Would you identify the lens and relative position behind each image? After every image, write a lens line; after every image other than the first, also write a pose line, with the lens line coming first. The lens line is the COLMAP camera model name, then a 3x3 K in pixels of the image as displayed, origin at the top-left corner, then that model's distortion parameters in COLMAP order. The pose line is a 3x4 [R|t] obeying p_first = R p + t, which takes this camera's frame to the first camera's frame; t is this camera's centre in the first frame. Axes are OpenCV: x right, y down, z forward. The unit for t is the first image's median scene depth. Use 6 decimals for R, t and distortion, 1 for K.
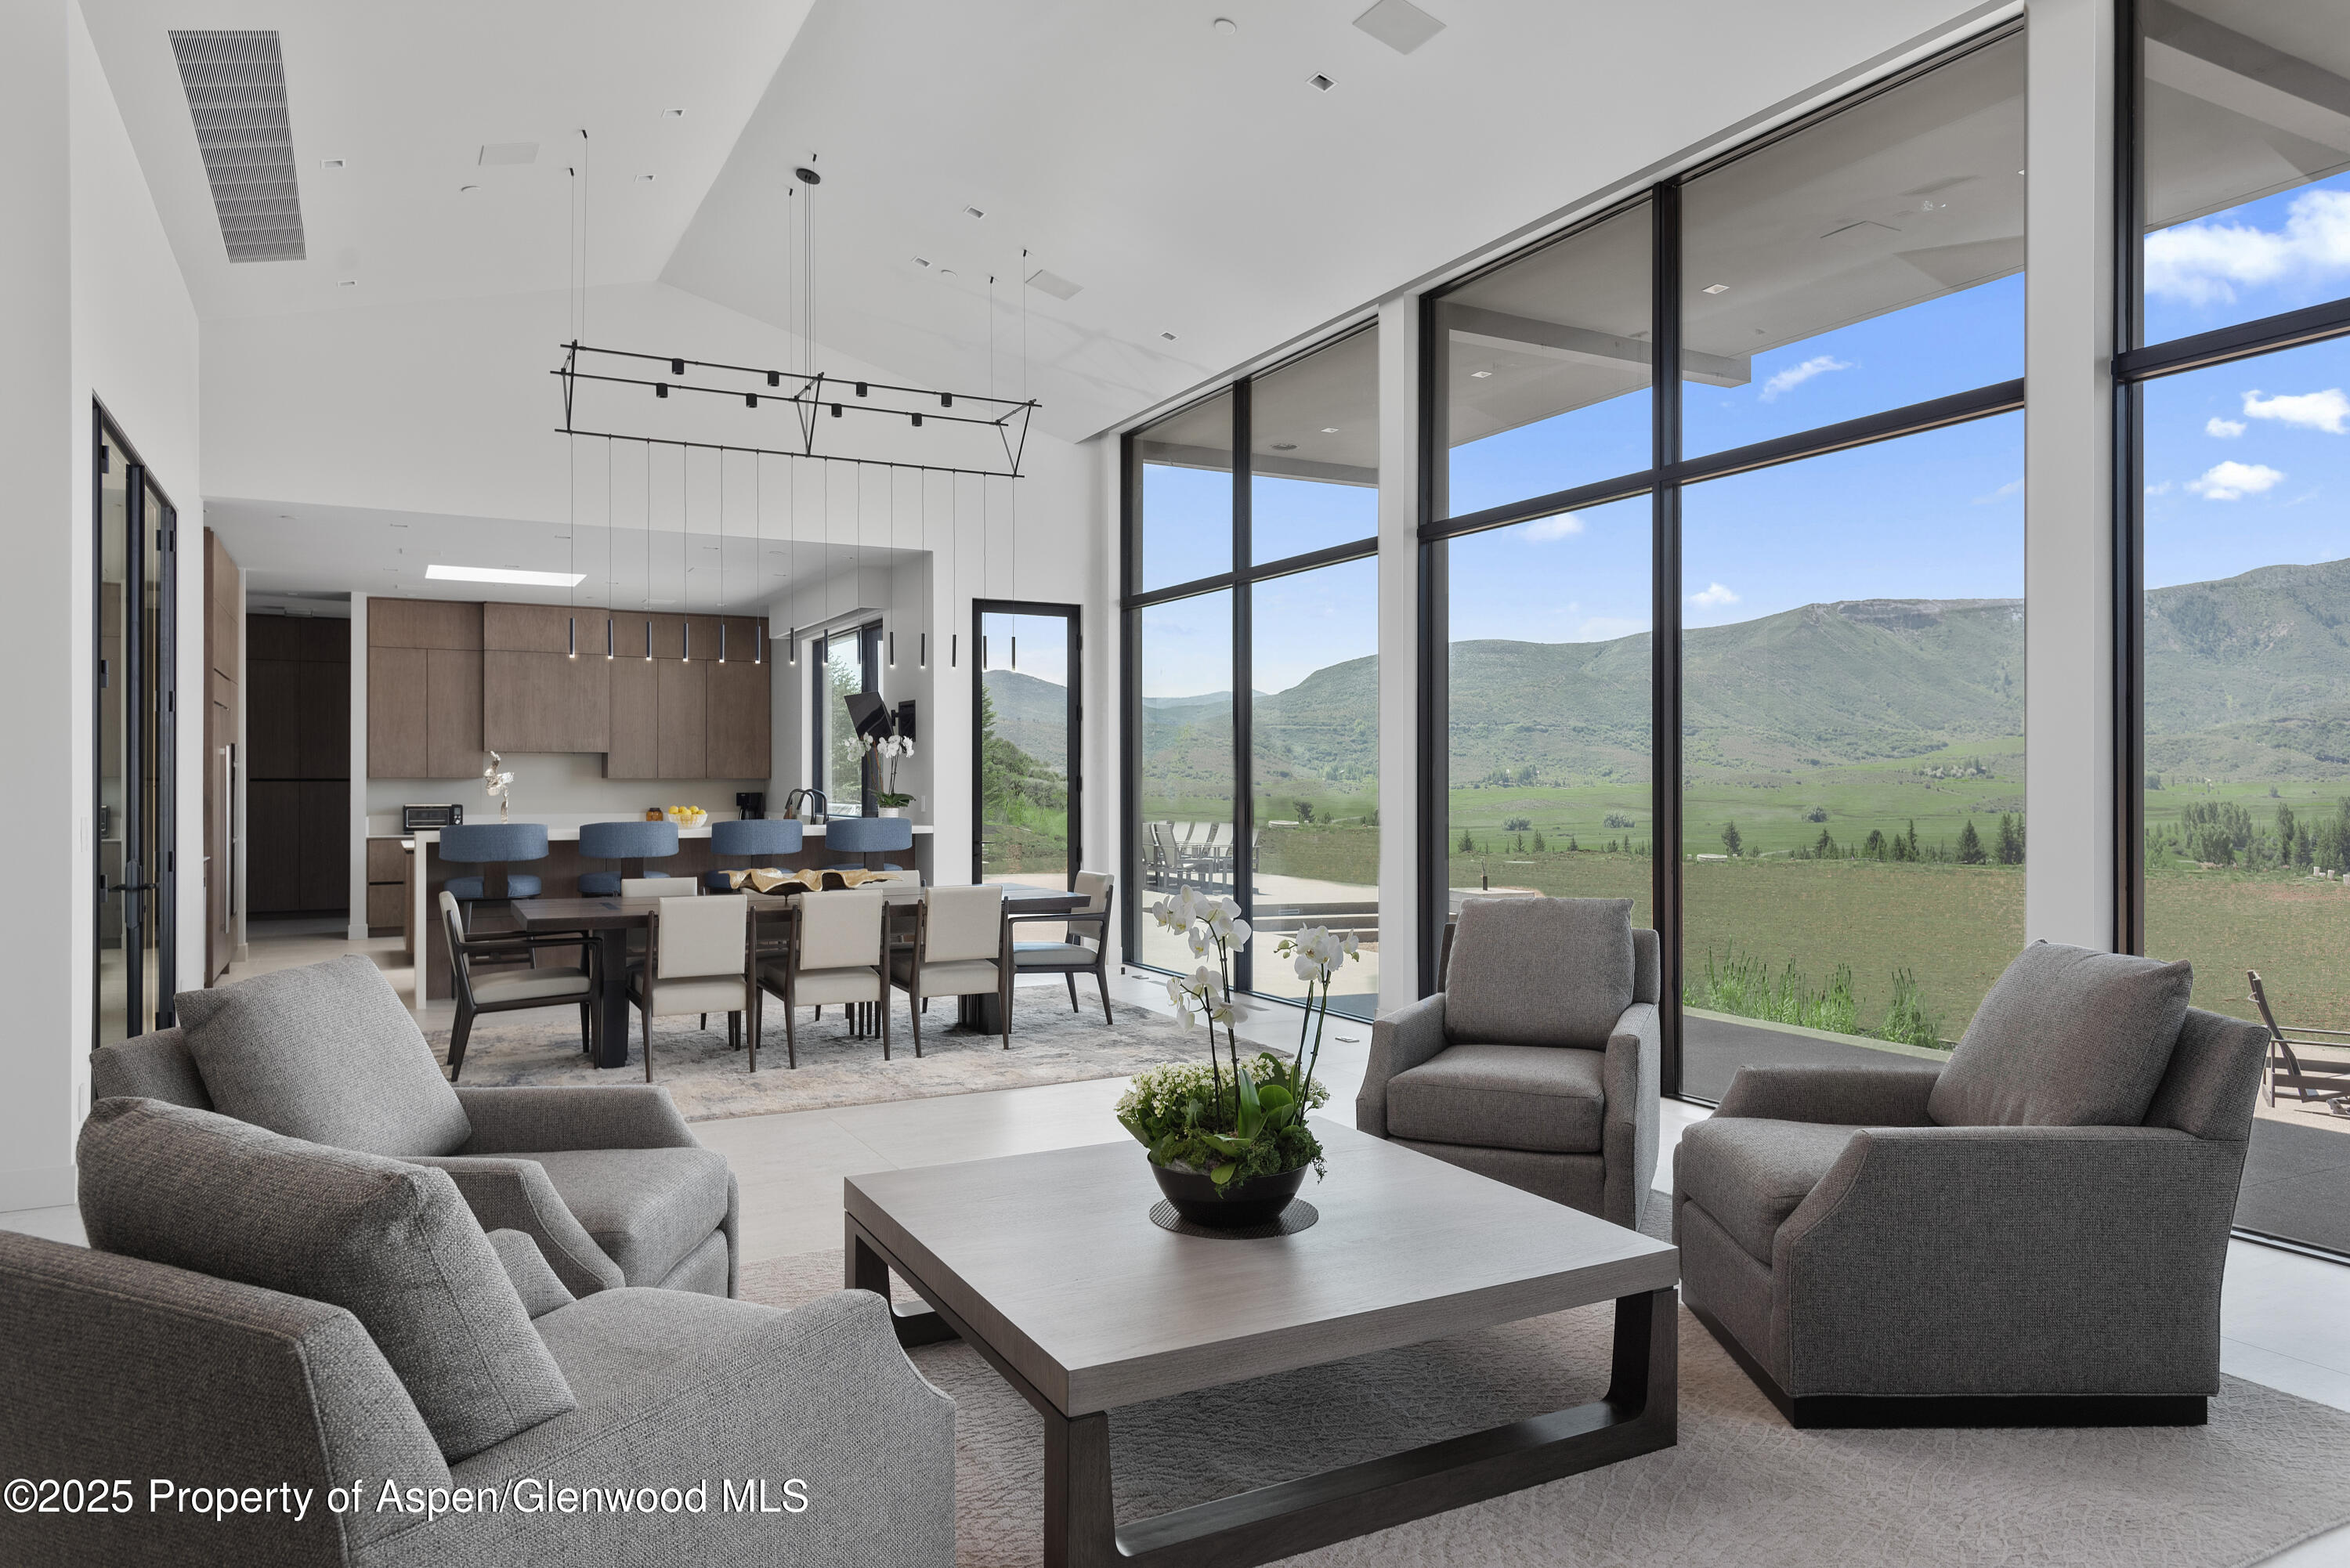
lens RADIAL K [[1477.4, 0, 1175.0], [0, 1477.4, 784.0], [0, 0, 1]] dist [0.029886, 0.000202]
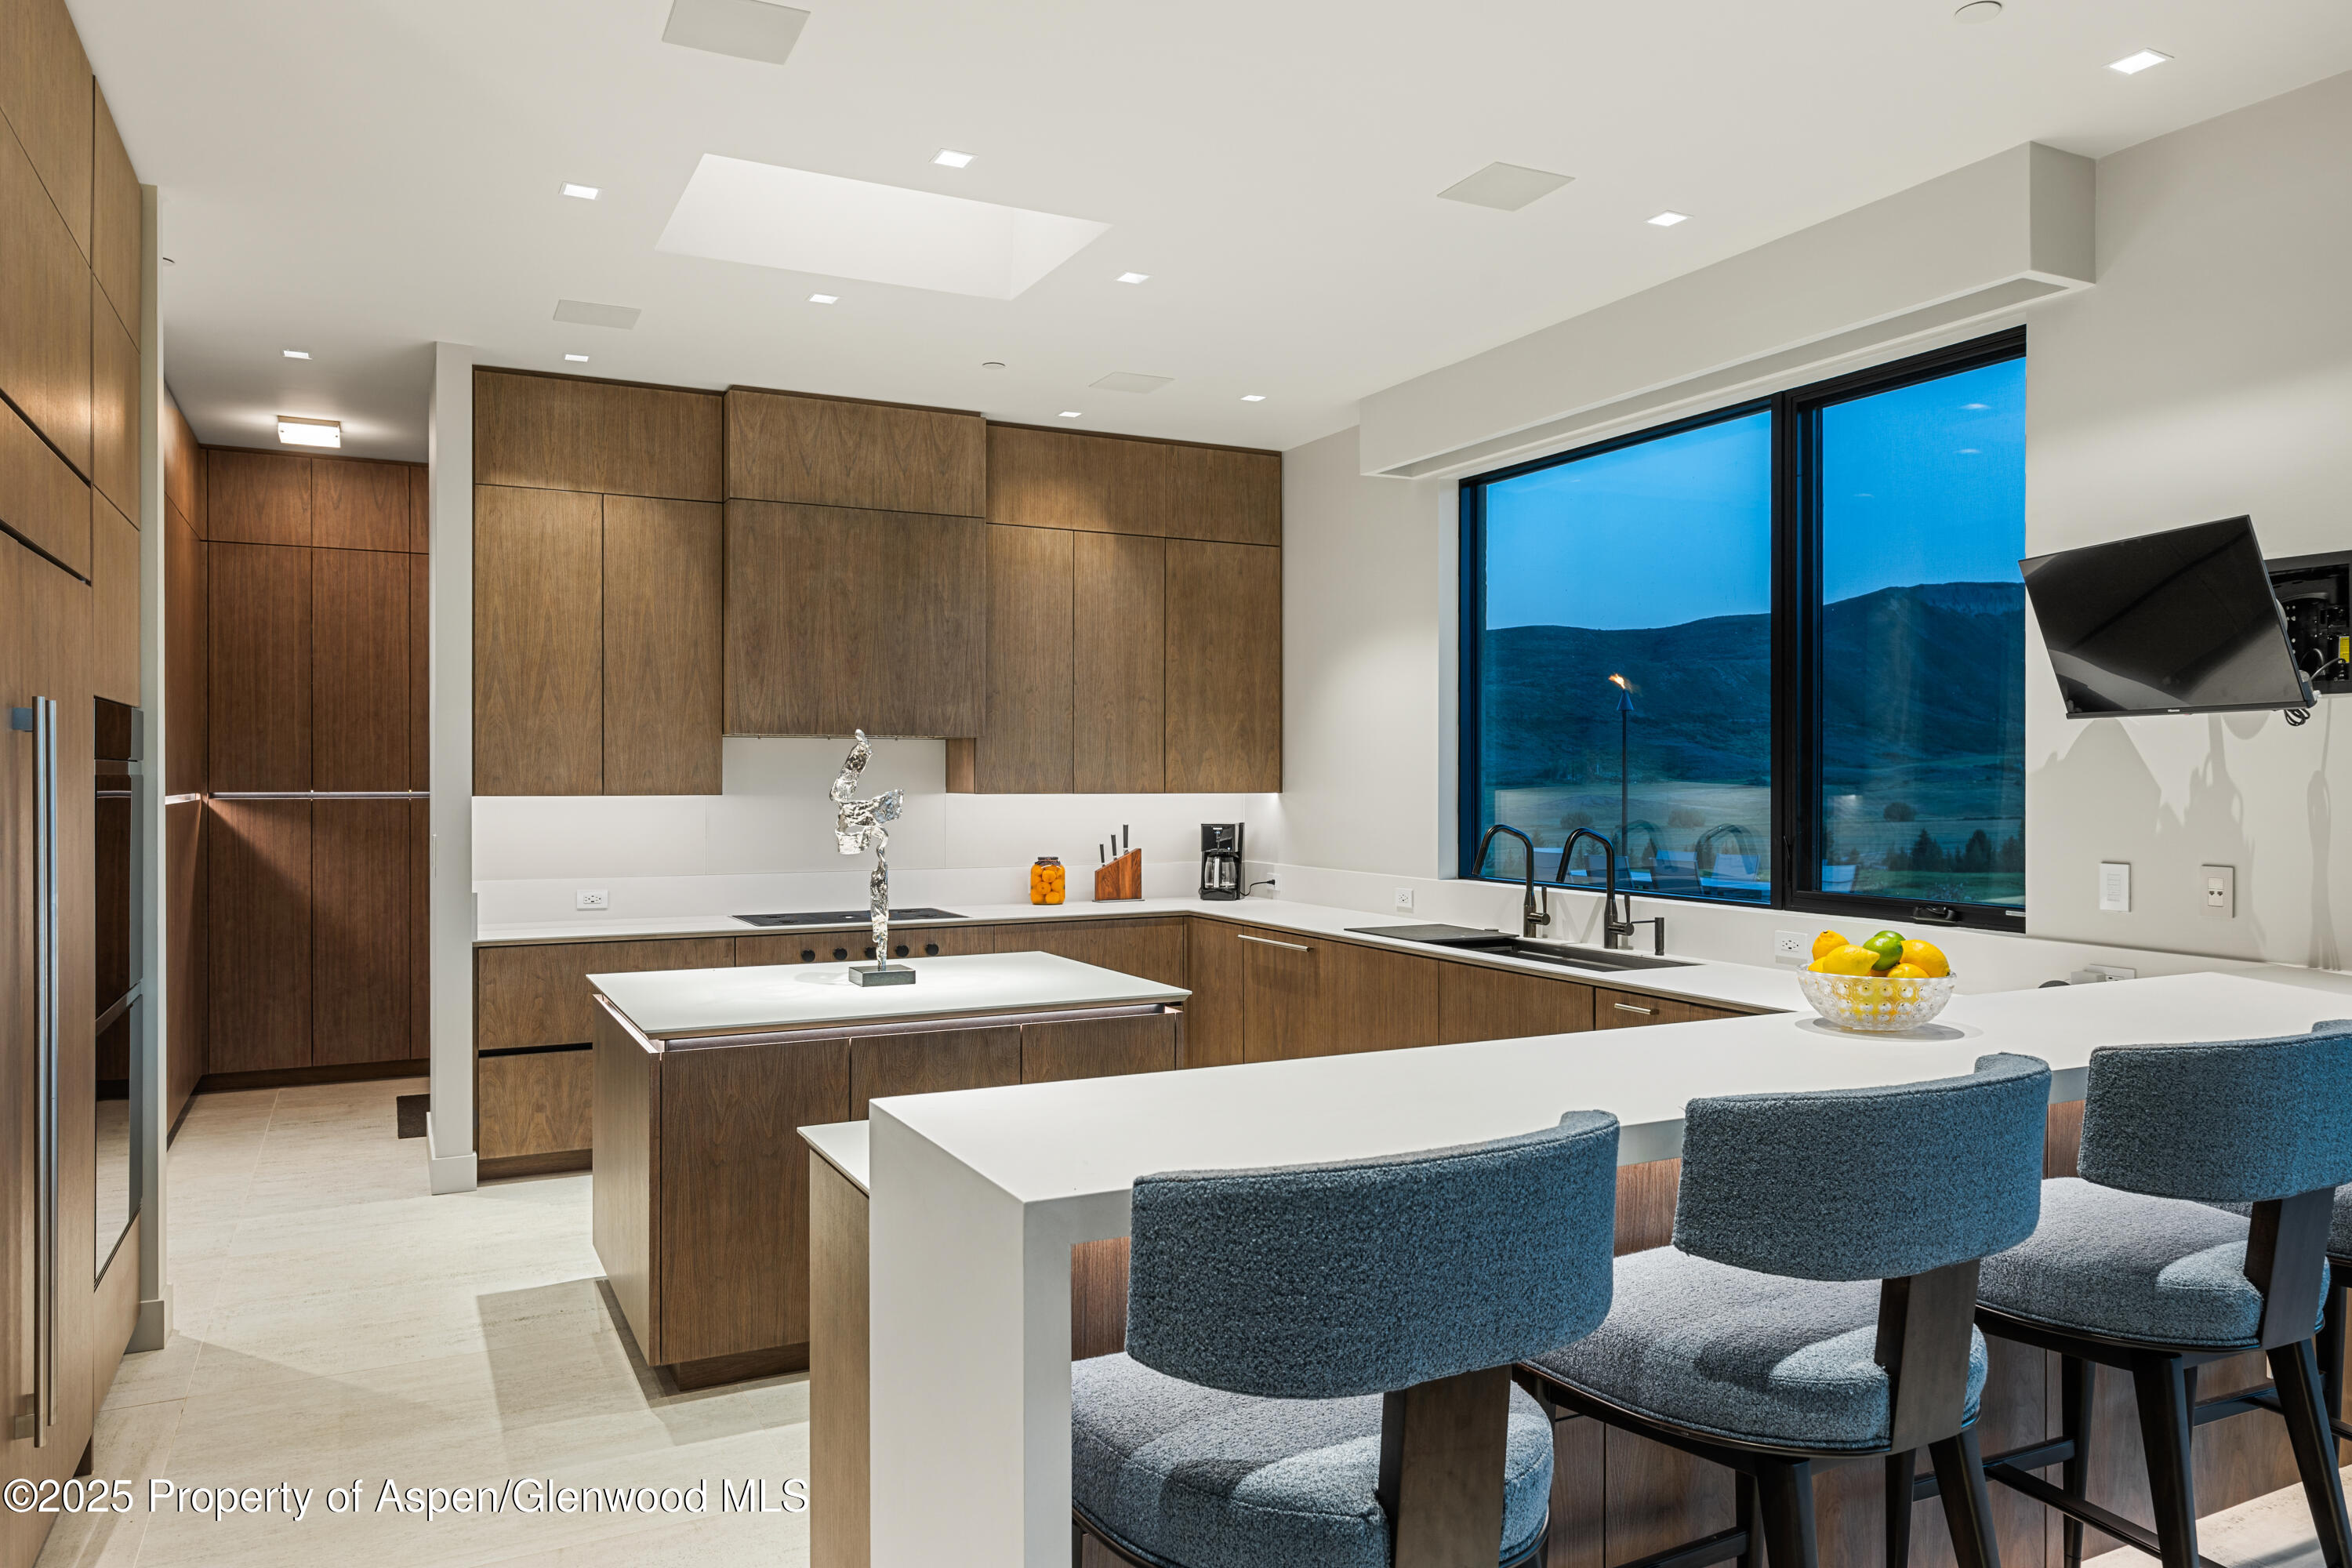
lens RADIAL K [[1583.7, 0, 1176.0], [0, 1583.7, 784.0], [0, 0, 1]] dist [0.000234, 0.000037]
pose [[0.999732, 0.001798, -0.023065, -0.321734], [-0.001740, 0.999995, 0.002525, -0.008366], [0.023069, -0.002484, 0.999731, 0.538740]]
